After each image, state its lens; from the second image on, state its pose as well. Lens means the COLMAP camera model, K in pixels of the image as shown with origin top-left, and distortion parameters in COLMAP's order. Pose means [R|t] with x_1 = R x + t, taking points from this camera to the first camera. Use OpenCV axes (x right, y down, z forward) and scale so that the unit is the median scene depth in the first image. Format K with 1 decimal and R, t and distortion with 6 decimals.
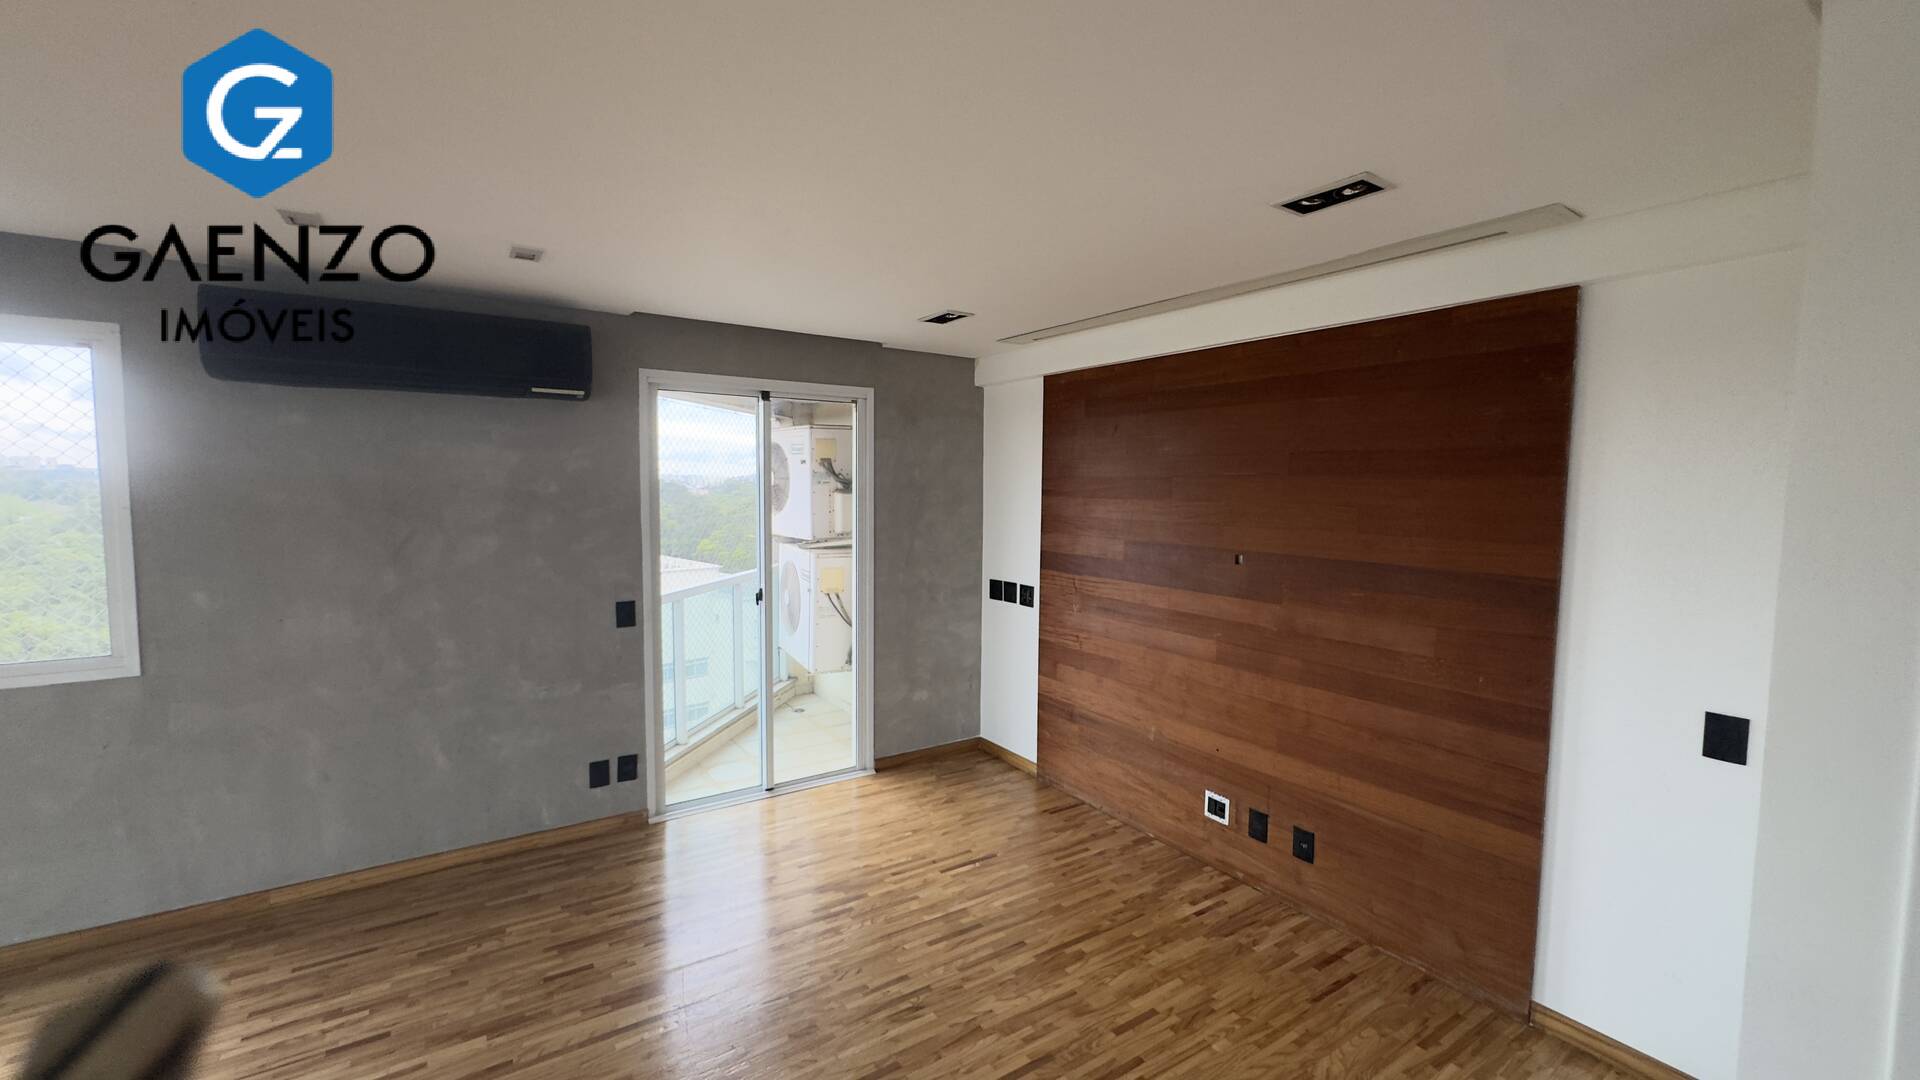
lens RADIAL K [[765.6, 0, 958.9], [0, 765.6, 532.0], [0, 0, 1]] dist [-0.004131, 0.000493]
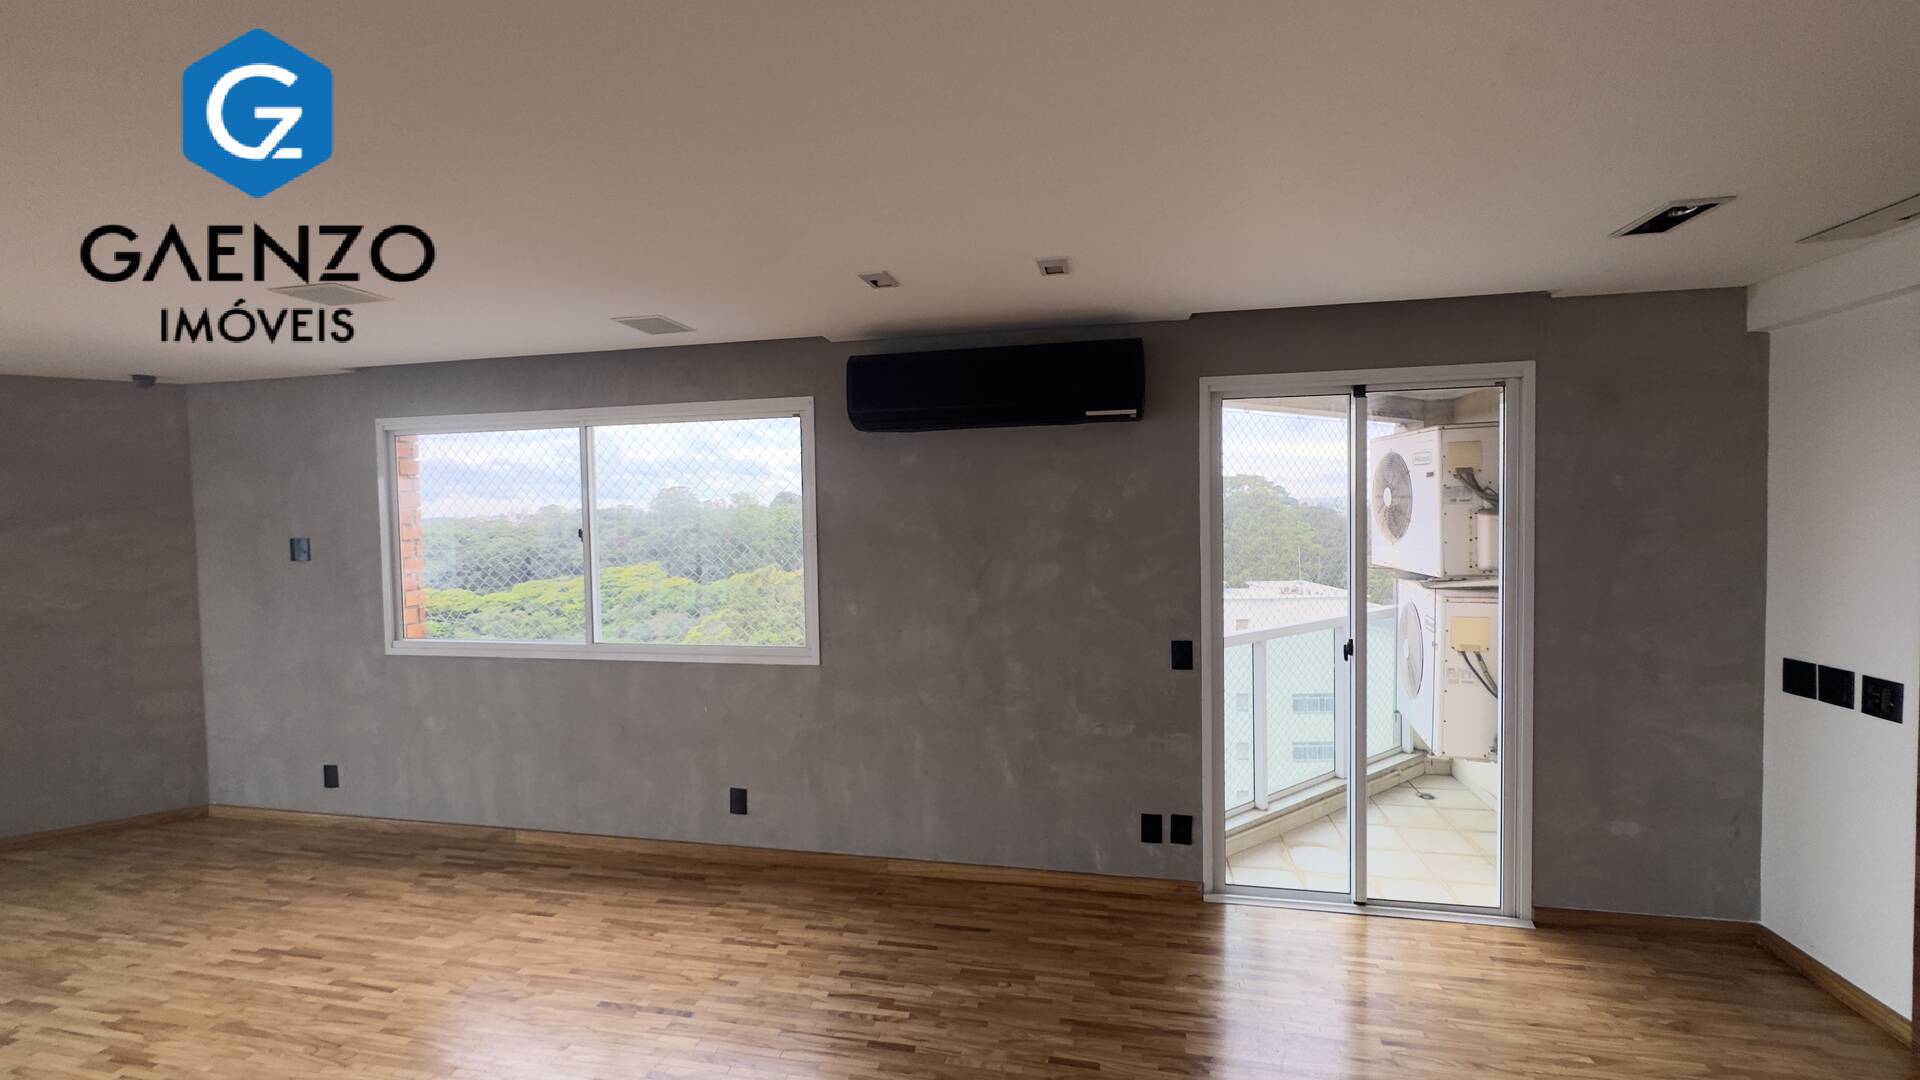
lens RADIAL K [[765.6, 0, 962.9], [0, 765.6, 535.8], [0, 0, 1]] dist [-0.004131, 0.000493]
pose [[0.702000, 0.000948, -0.712176, 0.018842], [-0.020646, 0.999606, -0.019020, -0.008953], [0.711878, 0.028055, 0.701743, 0.185455]]
